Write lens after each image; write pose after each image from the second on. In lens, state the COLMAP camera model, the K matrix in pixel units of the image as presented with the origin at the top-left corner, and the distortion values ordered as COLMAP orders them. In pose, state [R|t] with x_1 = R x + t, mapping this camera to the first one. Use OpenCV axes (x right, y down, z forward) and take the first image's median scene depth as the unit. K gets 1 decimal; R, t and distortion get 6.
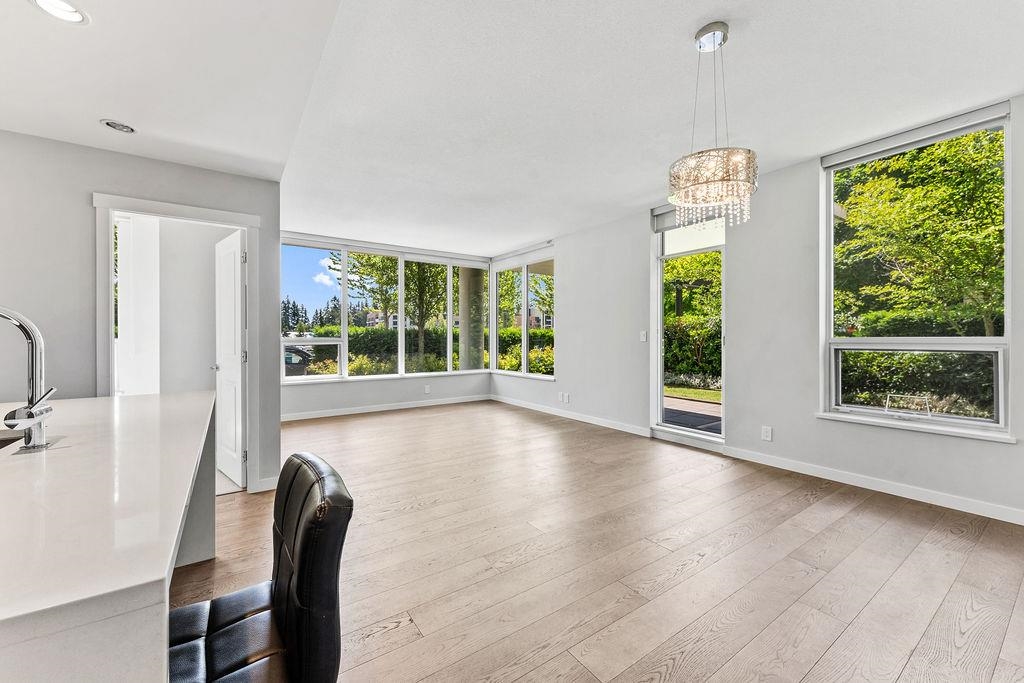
lens RADIAL K [[408.7, 0, 517.5], [0, 408.7, 338.3], [0, 0, 1]] dist [0.000717, 0.000030]
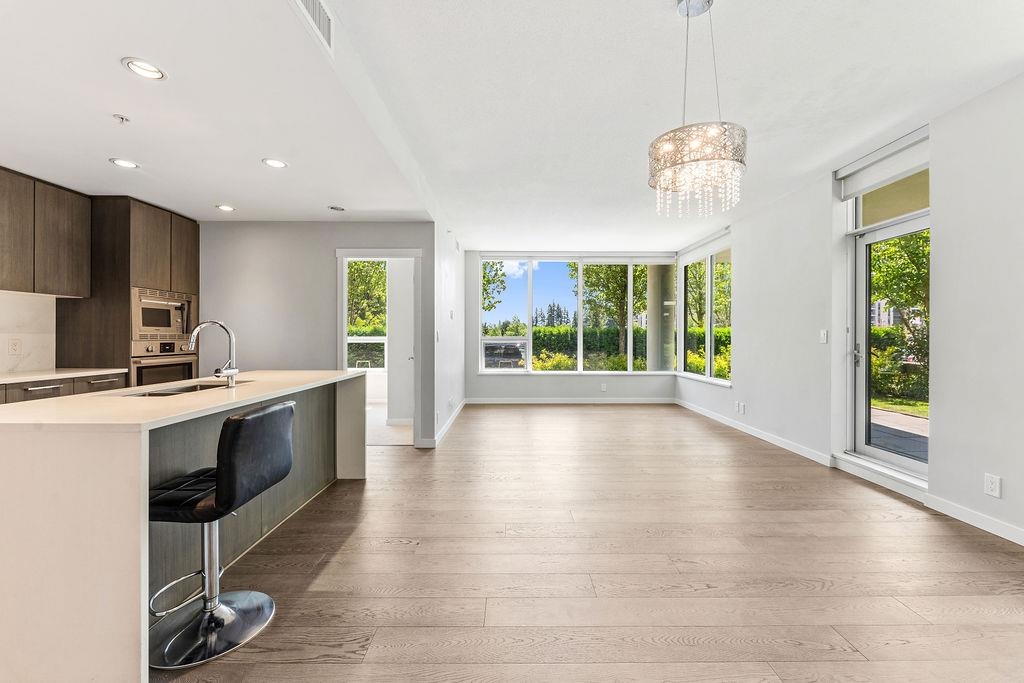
lens RADIAL K [[414.0, 0, 512.0], [0, 414.0, 338.6], [0, 0, 1]] dist [-0.004275, -0.000183]
pose [[0.819116, 0.004891, -0.573607, 0.193341], [-0.003860, 0.999988, 0.003014, -0.000536], [0.573615, -0.000254, 0.819125, 0.010201]]
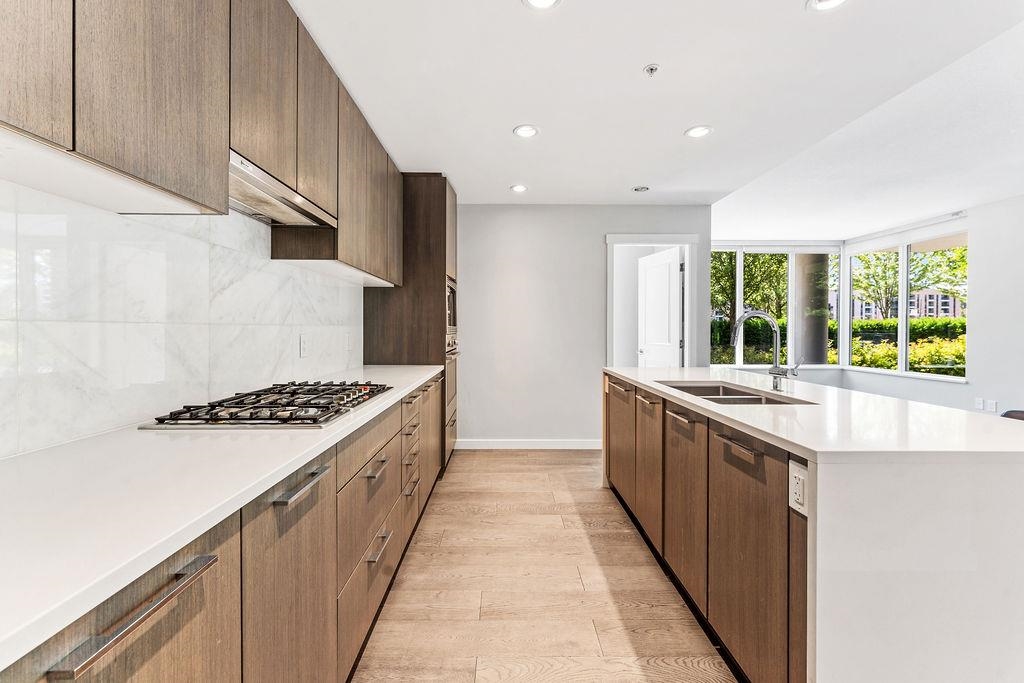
lens RADIAL K [[426.1, 0, 516.1], [0, 426.1, 332.0], [0, 0, 1]] dist [-0.000064, -0.000081]
pose [[0.837092, 0.006219, -0.547027, -0.178305], [-0.003732, 0.999977, 0.005659, 0.000061], [0.547050, -0.002696, 0.837096, -0.210390]]
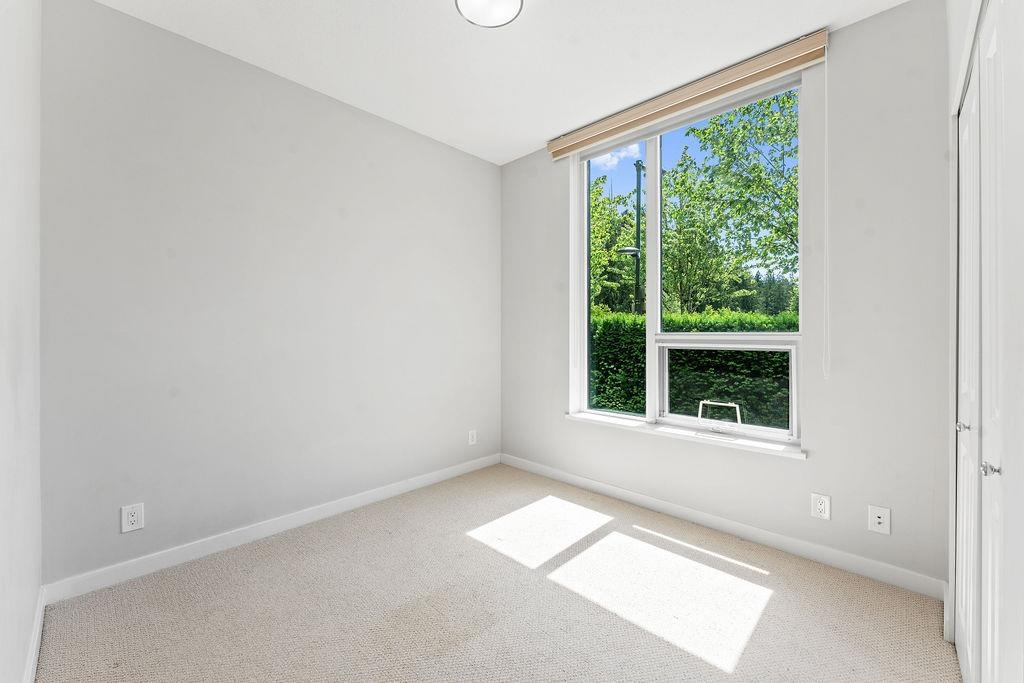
lens RADIAL K [[414.0, 0, 512.0], [0, 414.0, 338.6], [0, 0, 1]] dist [-0.004275, -0.000183]
pose [[0.187301, 0.007974, -0.982270, -0.425775], [0.001796, 0.999963, 0.008460, 0.001882], [0.982301, -0.003349, 0.187280, 0.427229]]
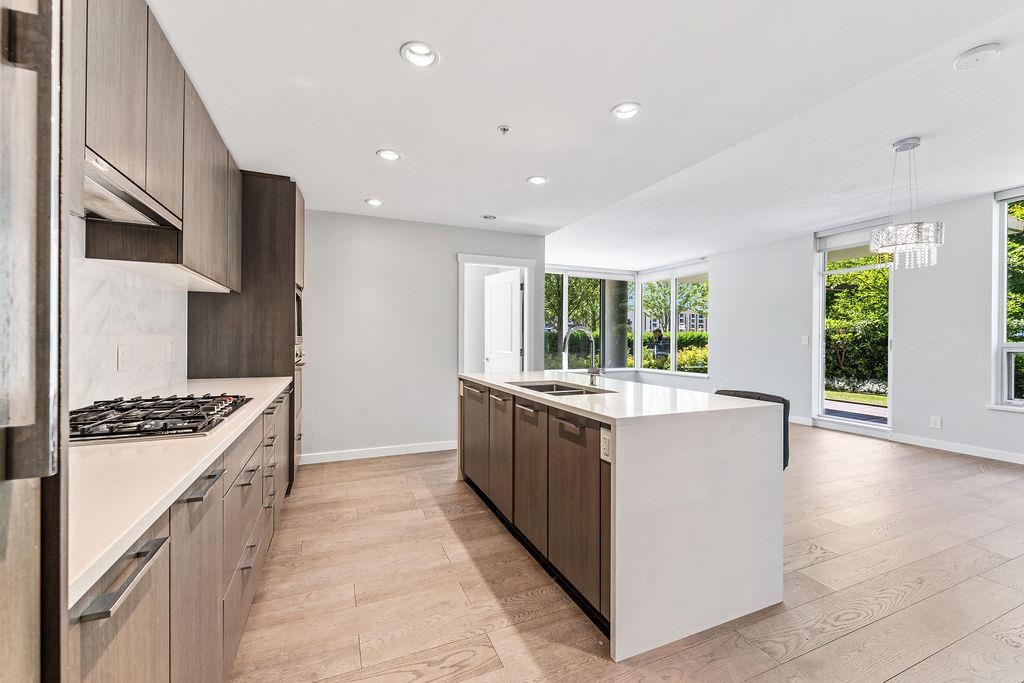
lens RADIAL K [[409.3, 0, 512.0], [0, 409.3, 341.5], [0, 0, 1]] dist [0.000070, -0.000076]
pose [[0.975131, 0.005416, -0.221562, -0.177895], [-0.005031, 0.999985, 0.002304, 0.000169], [0.221571, -0.001132, 0.975144, -0.233702]]
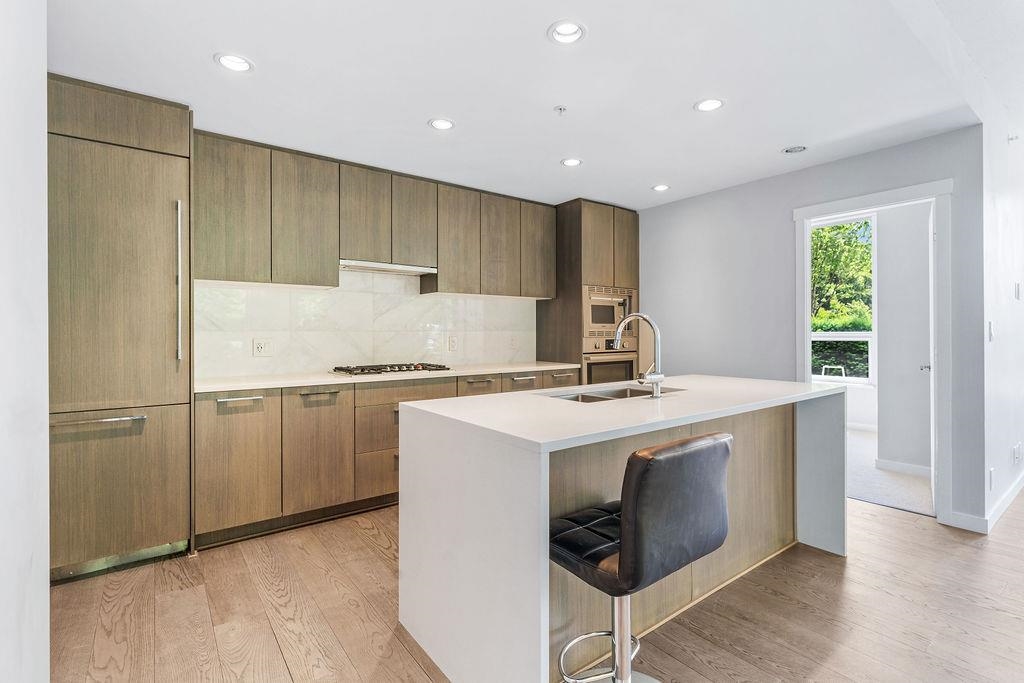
lens RADIAL K [[476.6, 0, 517.7], [0, 476.6, 332.3], [0, 0, 1]] dist [-0.005317, -0.000484]
pose [[0.036798, -0.001155, -0.999322, 0.115557], [0.001611, 0.999998, -0.001097, -0.000486], [0.999321, -0.001570, 0.036800, 0.054613]]
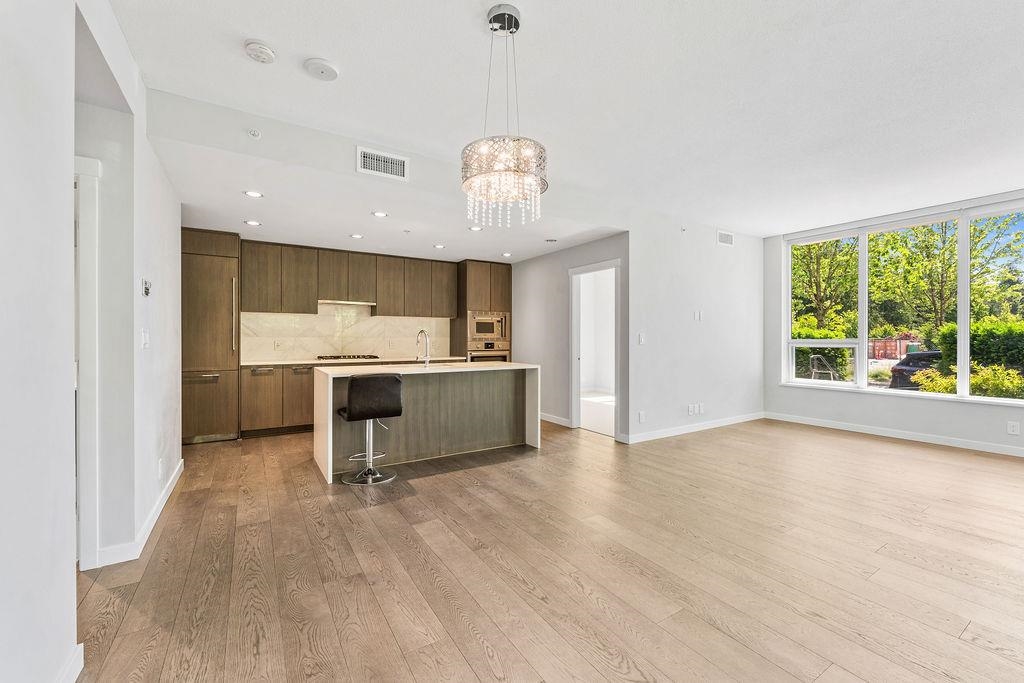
lens RADIAL K [[414.0, 0, 512.0], [0, 414.0, 338.6], [0, 0, 1]] dist [-0.004275, -0.000183]
pose [[-0.045641, 0.001291, -0.998957, 0.417167], [-0.003785, 0.999992, 0.001465, -0.002288], [0.998951, 0.003847, -0.045636, 0.309731]]
